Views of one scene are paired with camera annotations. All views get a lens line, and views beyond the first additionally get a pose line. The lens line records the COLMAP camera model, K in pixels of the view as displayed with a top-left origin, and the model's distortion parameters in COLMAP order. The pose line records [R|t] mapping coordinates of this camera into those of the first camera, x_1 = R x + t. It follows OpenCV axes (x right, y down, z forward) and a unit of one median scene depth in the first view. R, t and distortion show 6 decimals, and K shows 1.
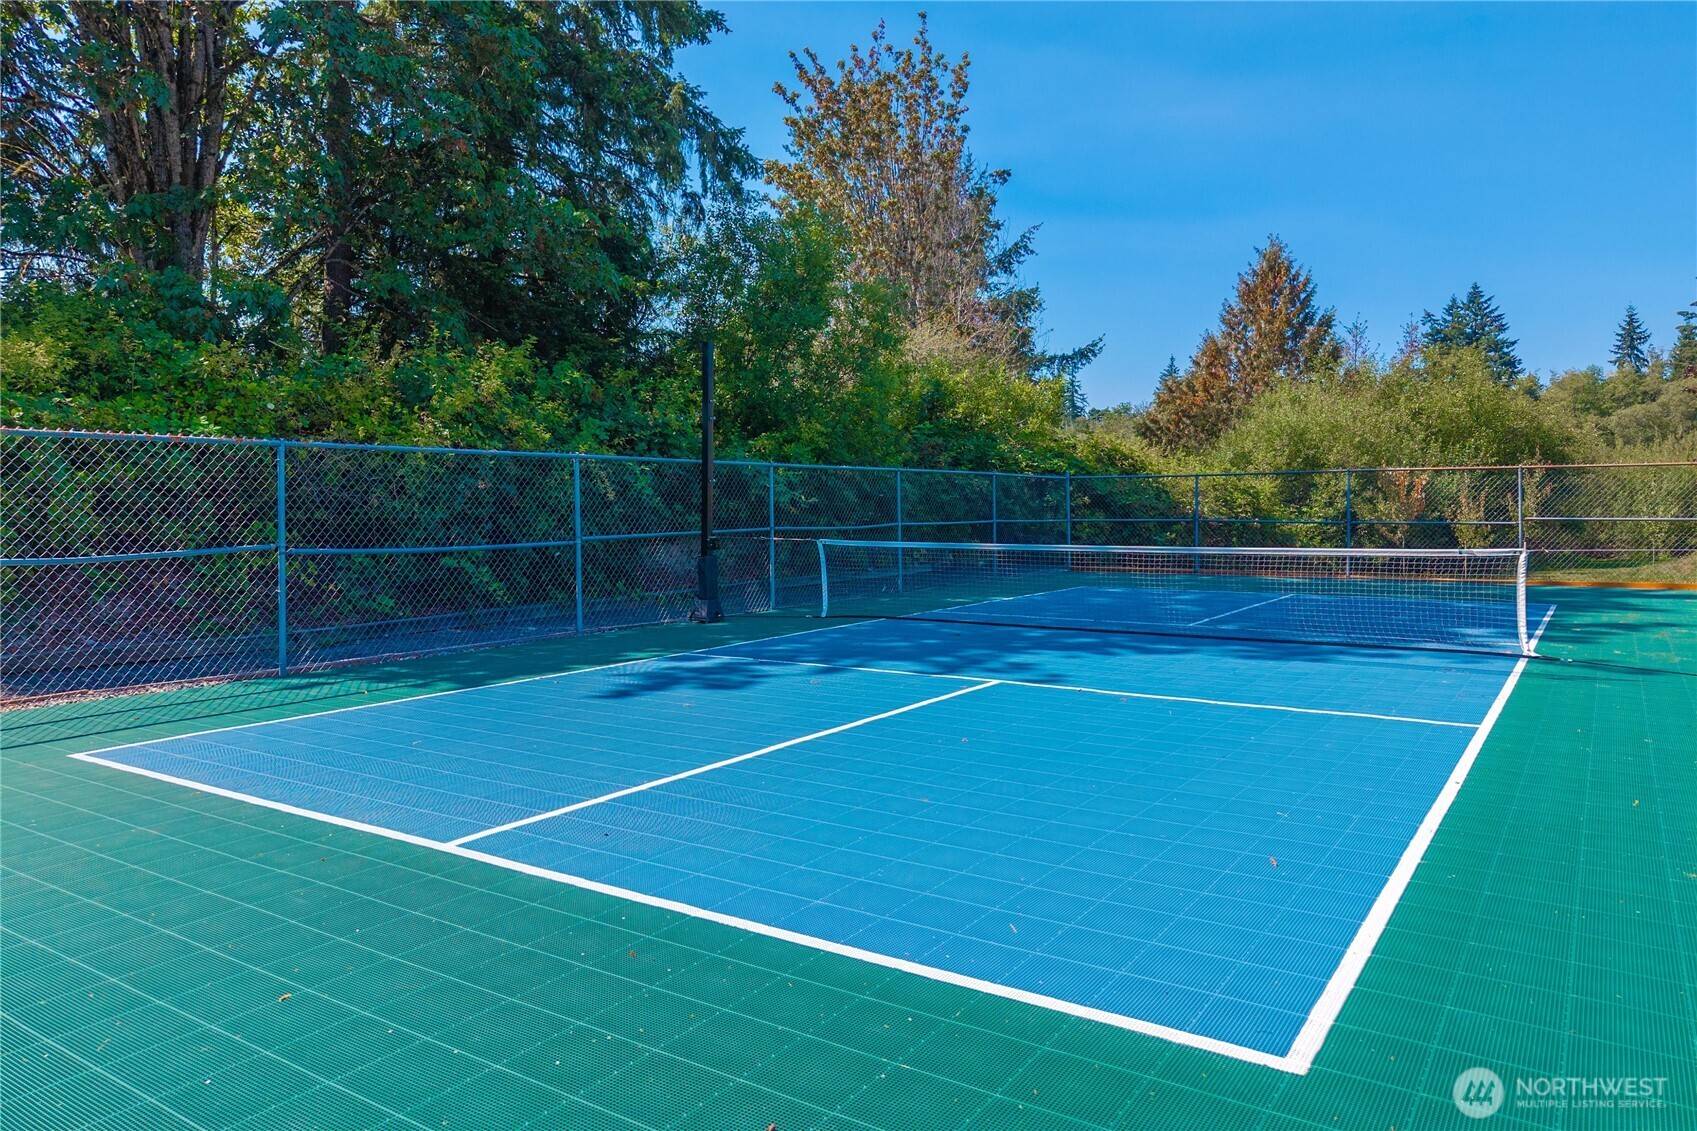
lens RADIAL K [[1104.9, 0, 846.9], [0, 1104.9, 504.6], [0, 0, 1]] dist [0.002059, 0.001298]
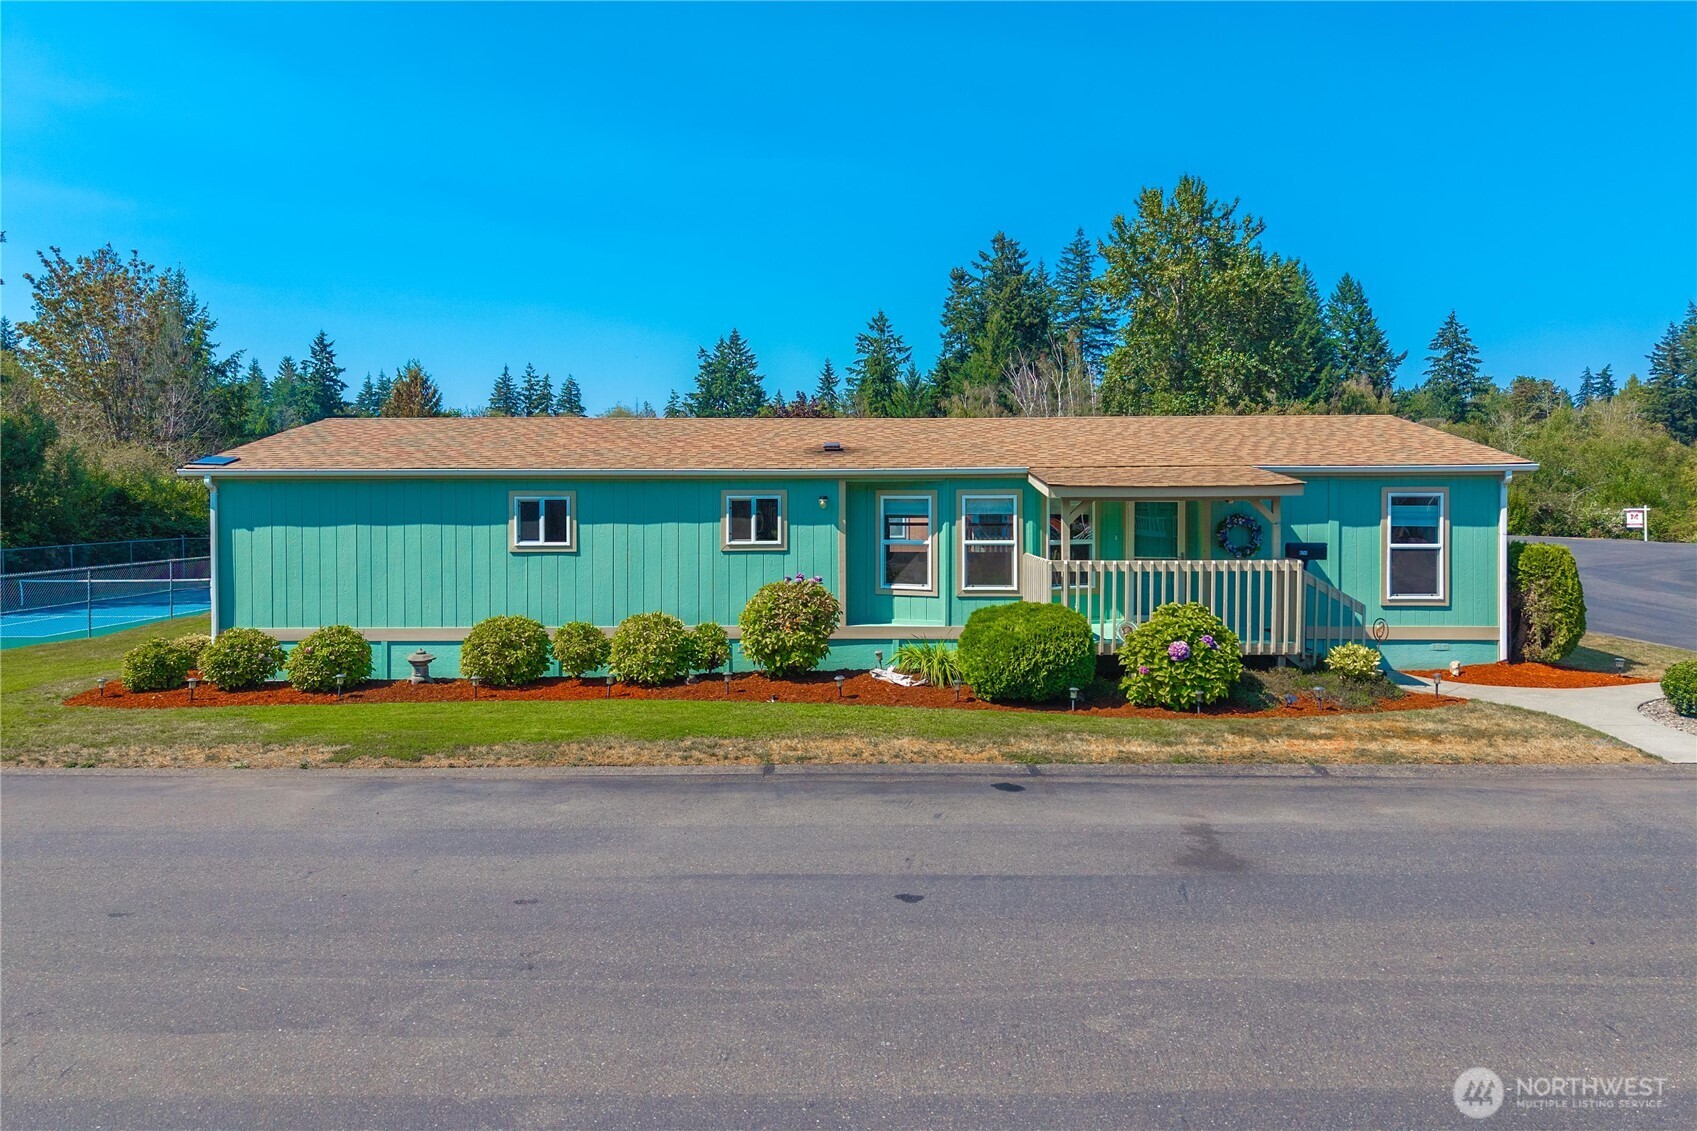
lens RADIAL K [[1104.9, 0, 846.9], [0, 1104.9, 504.6], [0, 0, 1]] dist [0.002059, 0.001298]
pose [[0.855196, -0.003818, 0.518291, 0.091505], [-0.001566, 0.999949, 0.009952, -0.053341], [-0.518303, -0.009323, 0.855147, -0.746443]]
